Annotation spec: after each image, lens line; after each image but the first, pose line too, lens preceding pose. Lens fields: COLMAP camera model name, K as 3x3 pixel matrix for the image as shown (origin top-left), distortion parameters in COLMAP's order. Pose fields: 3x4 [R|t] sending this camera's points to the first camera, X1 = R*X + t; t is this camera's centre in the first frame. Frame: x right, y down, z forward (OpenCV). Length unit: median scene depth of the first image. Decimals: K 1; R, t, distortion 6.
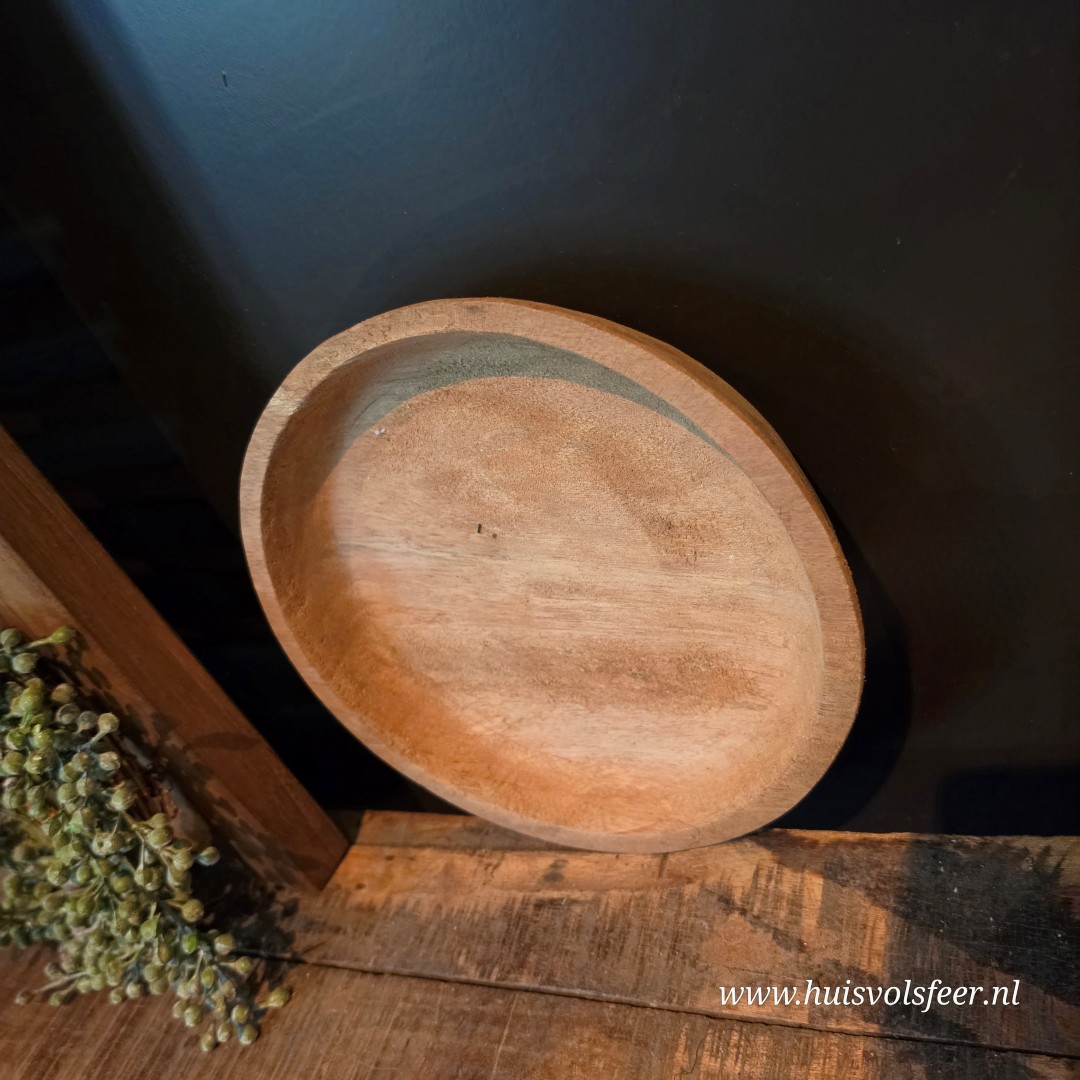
lens RADIAL K [[1038.3, 0, 540.0], [0, 1038.3, 540.0], [0, 0, 1]] dist [0.091146, -0.218208]
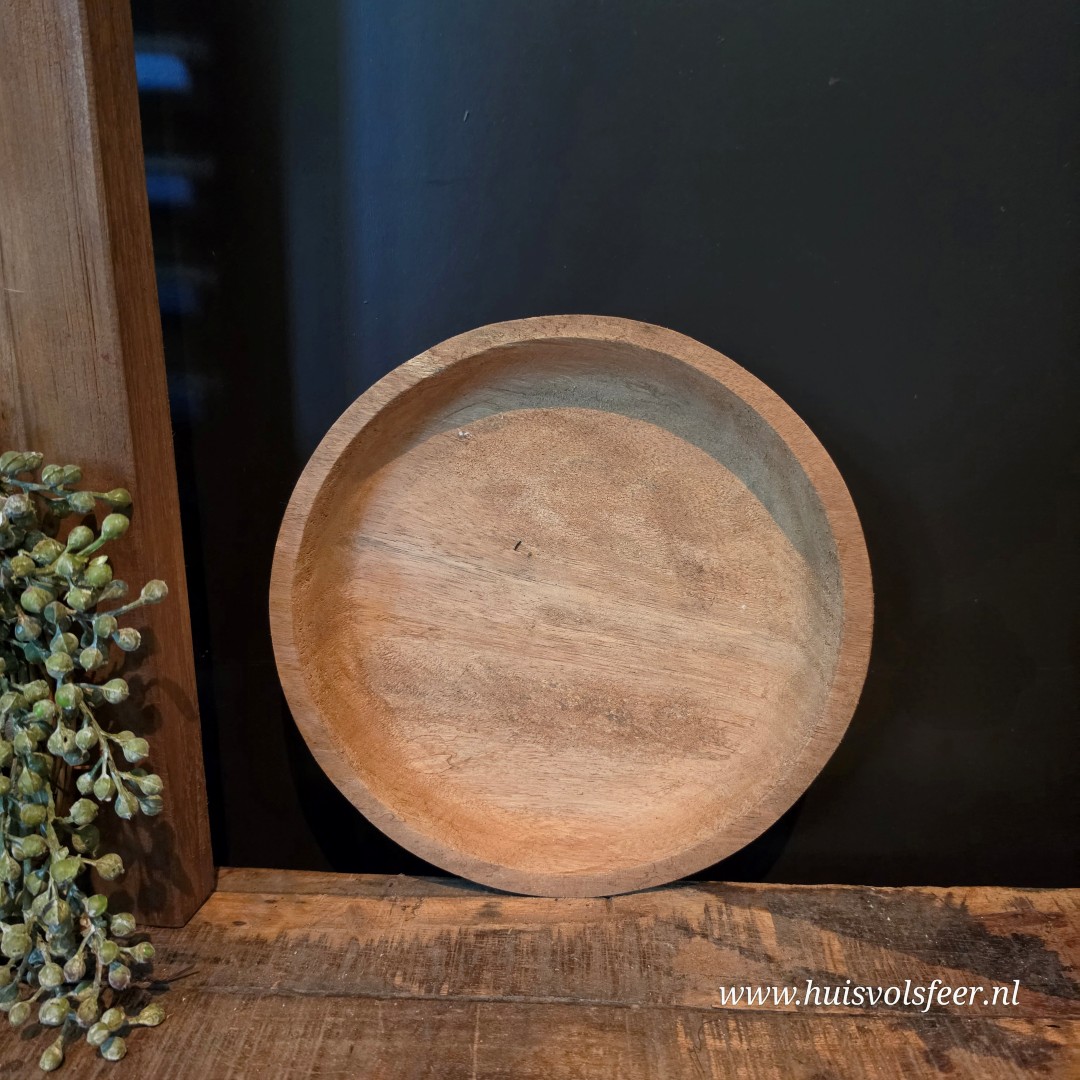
lens RADIAL K [[1038.3, 0, 540.0], [0, 1038.3, 540.0], [0, 0, 1]] dist [0.091146, -0.218208]
pose [[0.872000, 0.318541, 0.371681, -0.458691], [-0.149234, 0.896148, -0.417908, 0.450317], [-0.466202, 0.308949, 0.828979, 0.073303]]
